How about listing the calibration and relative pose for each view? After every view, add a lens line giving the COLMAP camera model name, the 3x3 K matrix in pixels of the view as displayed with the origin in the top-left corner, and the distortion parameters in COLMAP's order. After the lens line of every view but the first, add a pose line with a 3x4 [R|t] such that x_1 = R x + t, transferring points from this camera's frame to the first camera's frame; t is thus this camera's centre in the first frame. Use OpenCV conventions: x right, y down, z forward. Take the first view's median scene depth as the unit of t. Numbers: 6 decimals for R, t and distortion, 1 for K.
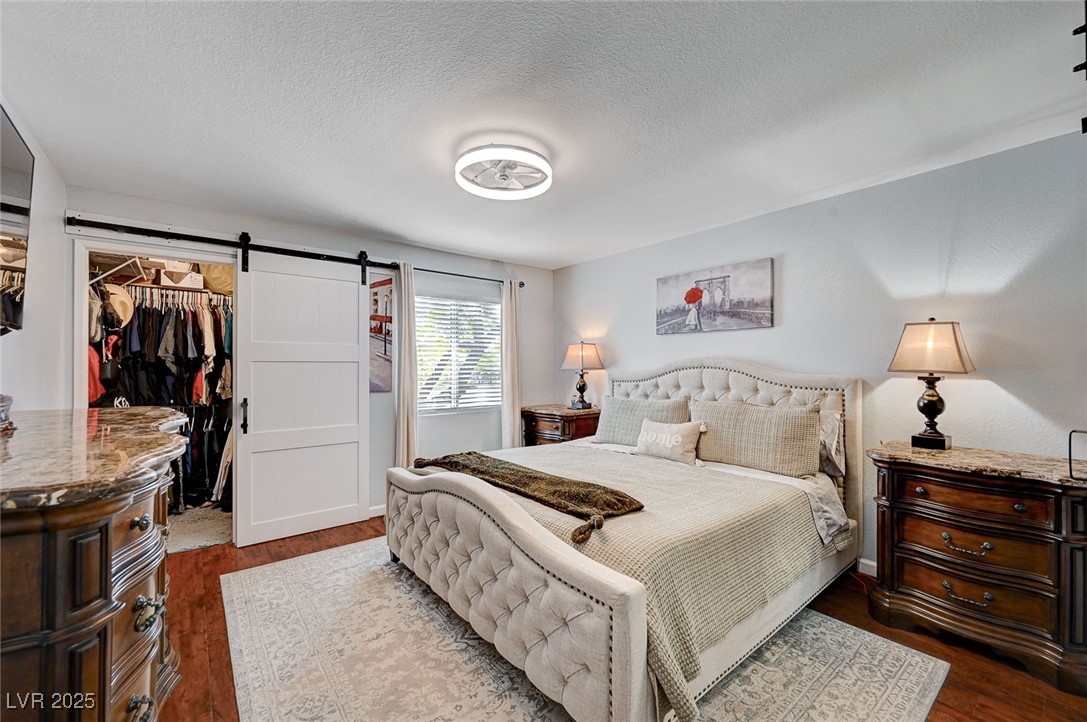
lens RADIAL K [[437.7, 0, 538.9], [0, 437.7, 364.0], [0, 0, 1]] dist [0.000676, 0.000333]
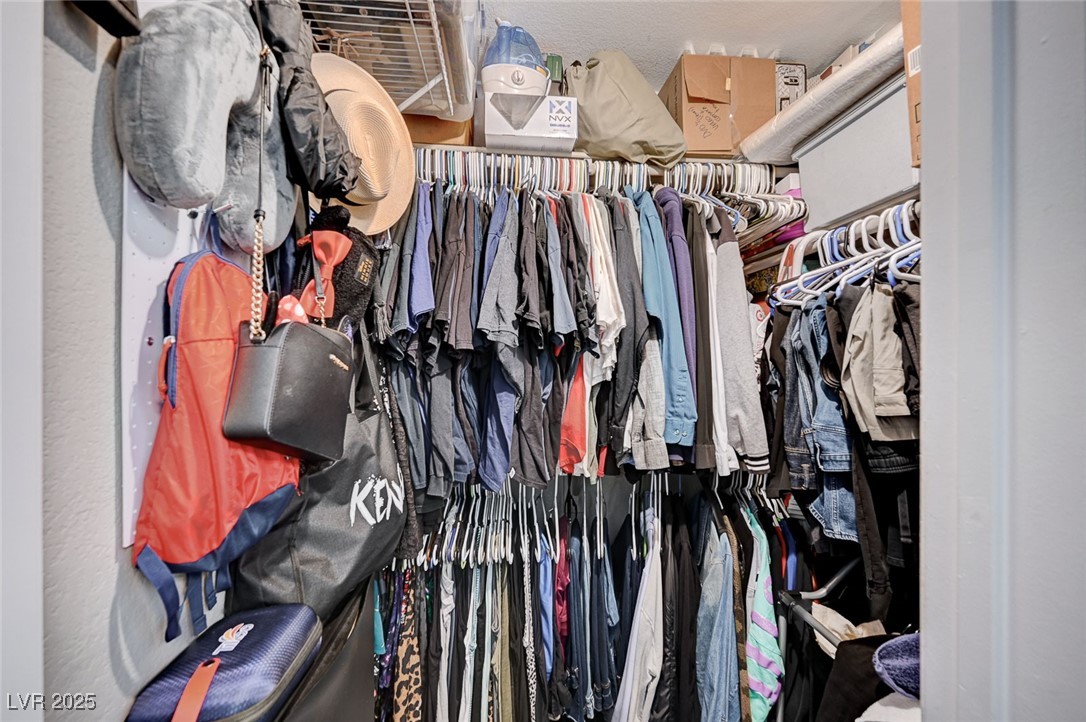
lens RADIAL K [[460.4, 0, 543.0], [0, 460.4, 361.0], [0, 0, 1]] dist [0.009472, 0.000017]
pose [[0.832379, -0.000540, -0.554206, -0.627423], [0.002613, 0.999992, 0.002950, 0.003585], [0.554201, -0.003904, 0.832374, 0.726173]]
